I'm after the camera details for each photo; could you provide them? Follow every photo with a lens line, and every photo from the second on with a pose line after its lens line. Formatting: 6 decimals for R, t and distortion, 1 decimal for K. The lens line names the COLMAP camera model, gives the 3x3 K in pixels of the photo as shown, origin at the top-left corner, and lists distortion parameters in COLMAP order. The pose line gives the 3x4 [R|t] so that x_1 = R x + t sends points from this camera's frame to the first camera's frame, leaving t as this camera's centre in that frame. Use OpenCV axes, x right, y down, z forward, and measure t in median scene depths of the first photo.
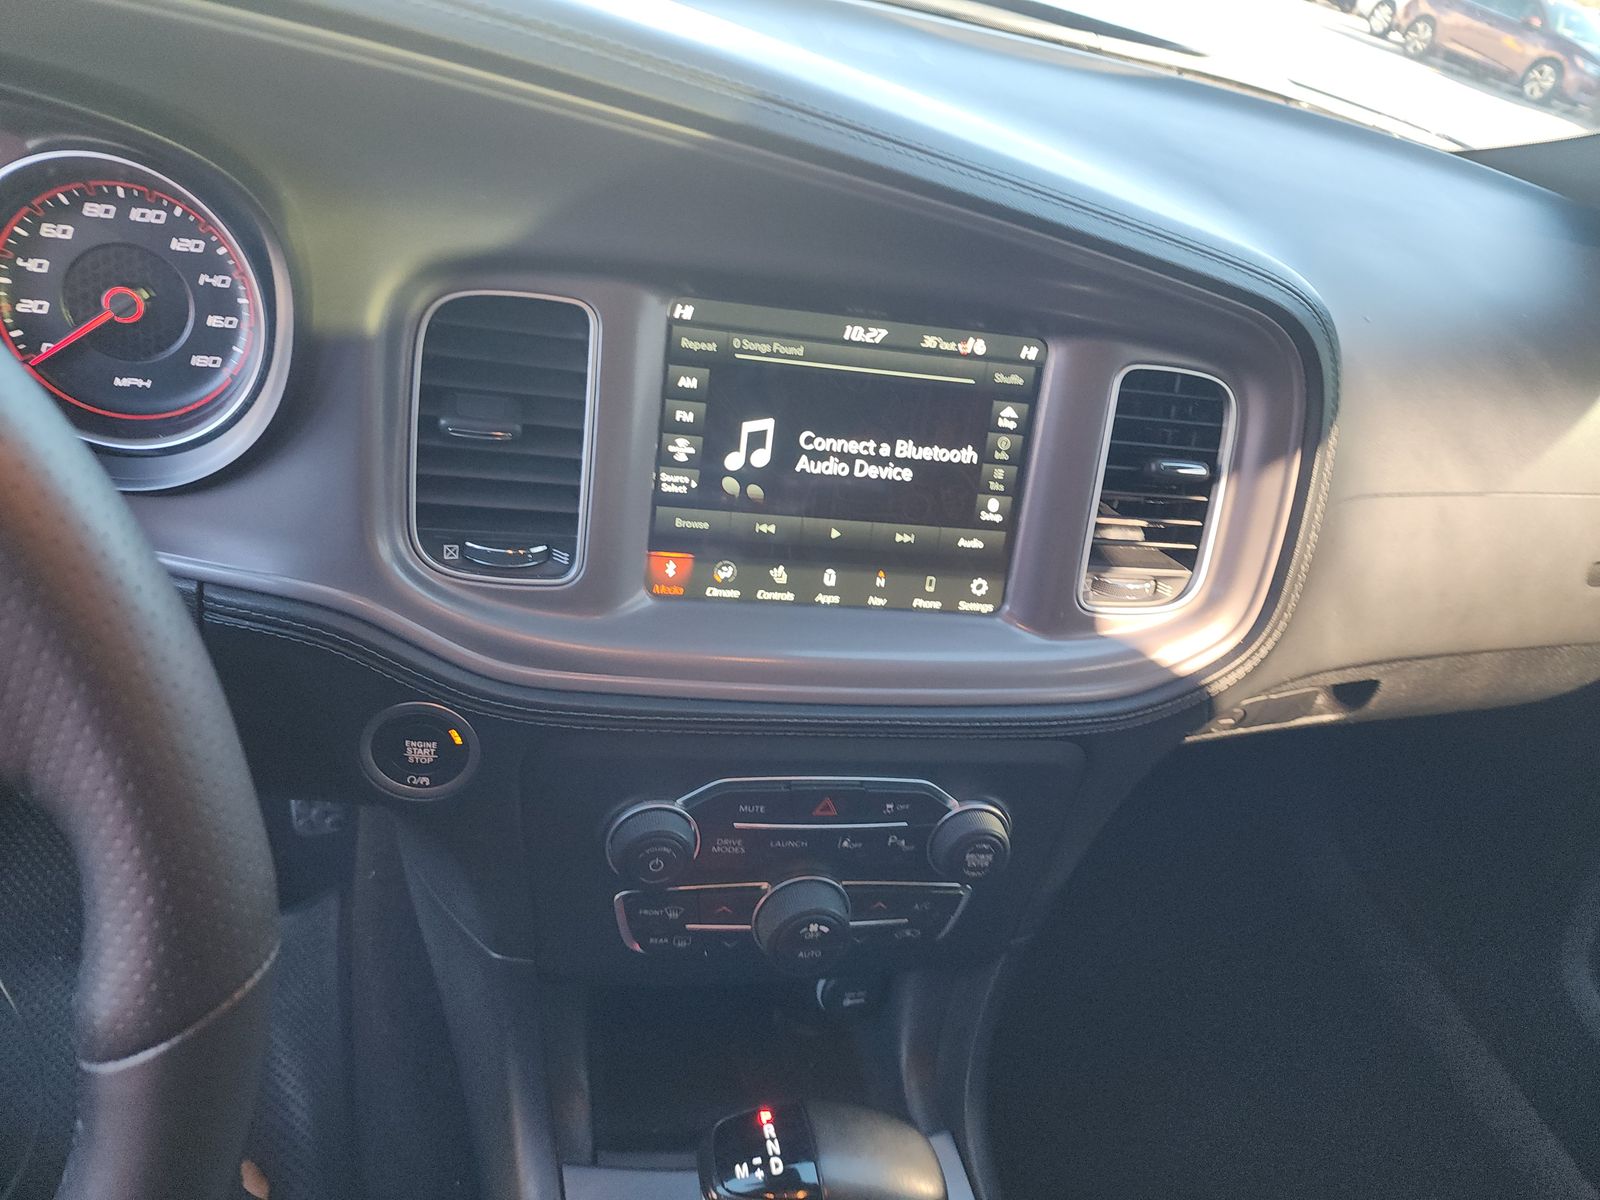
lens RADIAL K [[1105.1, 0, 800.0], [0, 1105.1, 600.0], [0, 0, 1]] dist [0.011012, -0.003918]
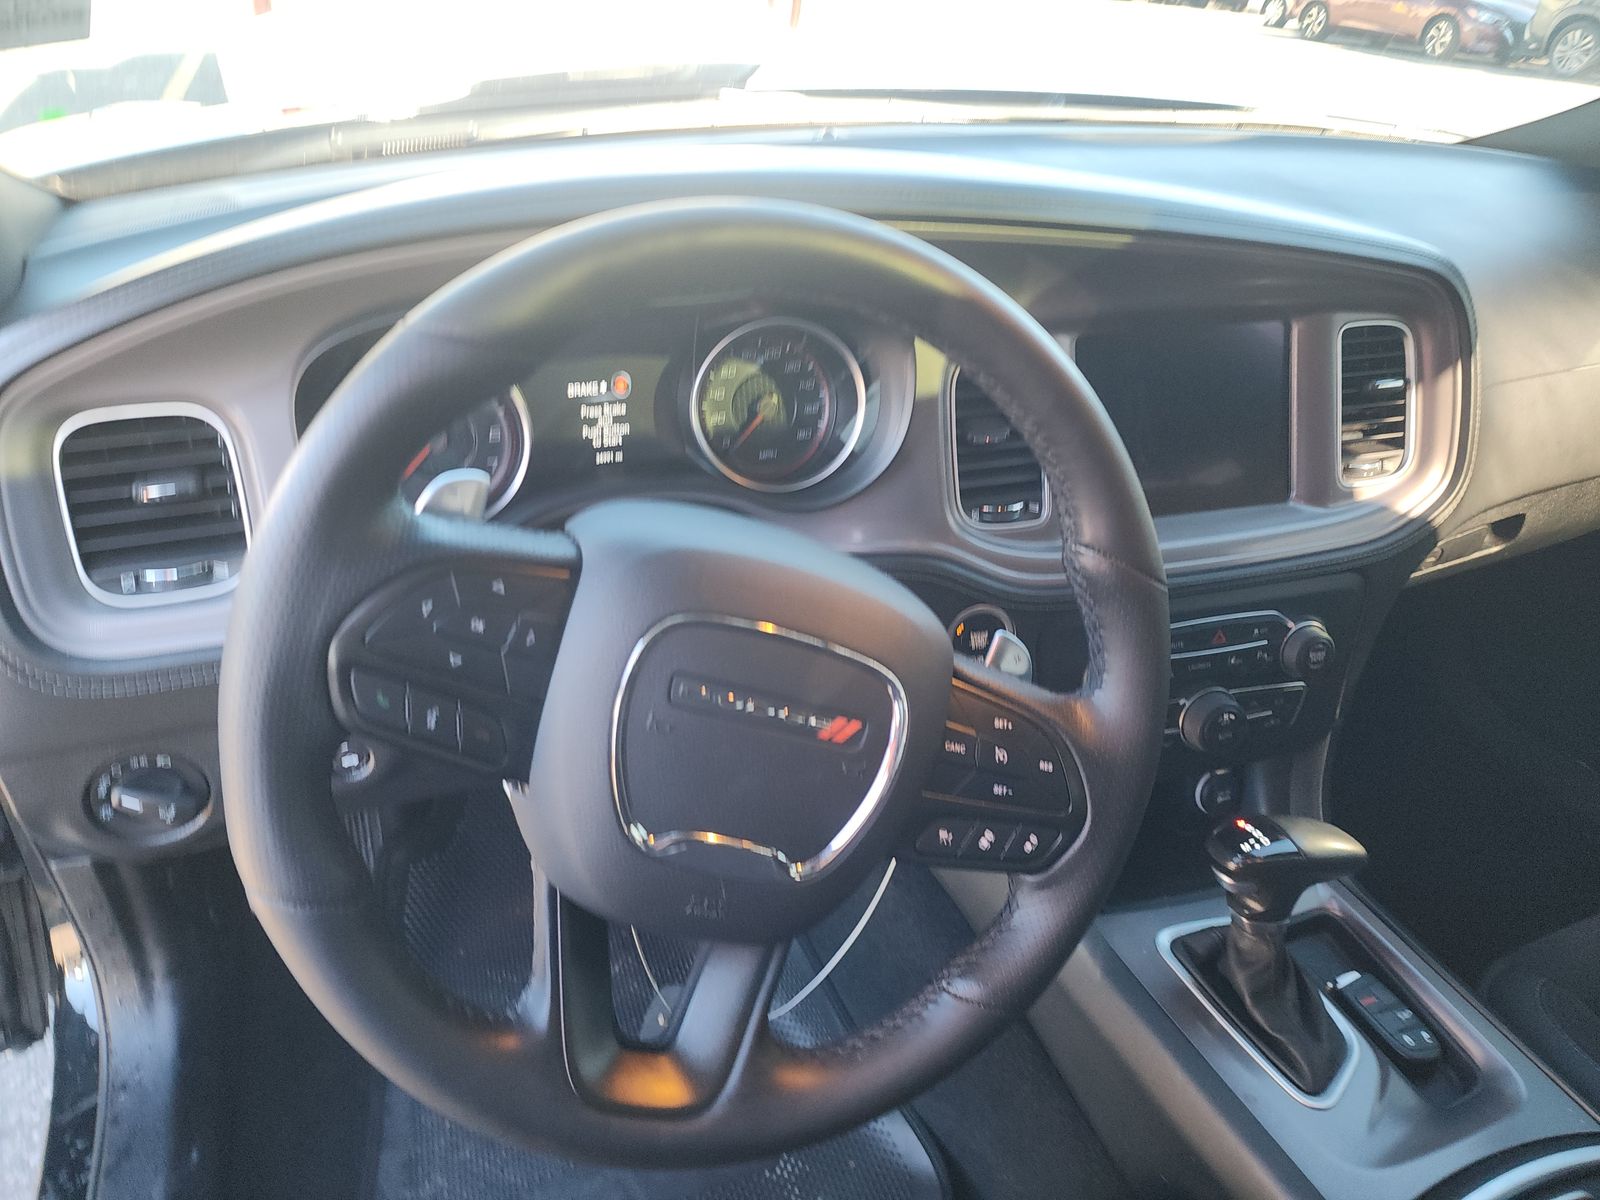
lens RADIAL K [[1088.9, 0, 803.4], [0, 1088.9, 580.8], [0, 0, 1]] dist [-0.002377, -0.000082]
pose [[0.980365, -0.196409, -0.017577, -0.485605], [0.194428, 0.977644, -0.080062, 0.113550], [0.032908, 0.075072, 0.996635, -0.530558]]
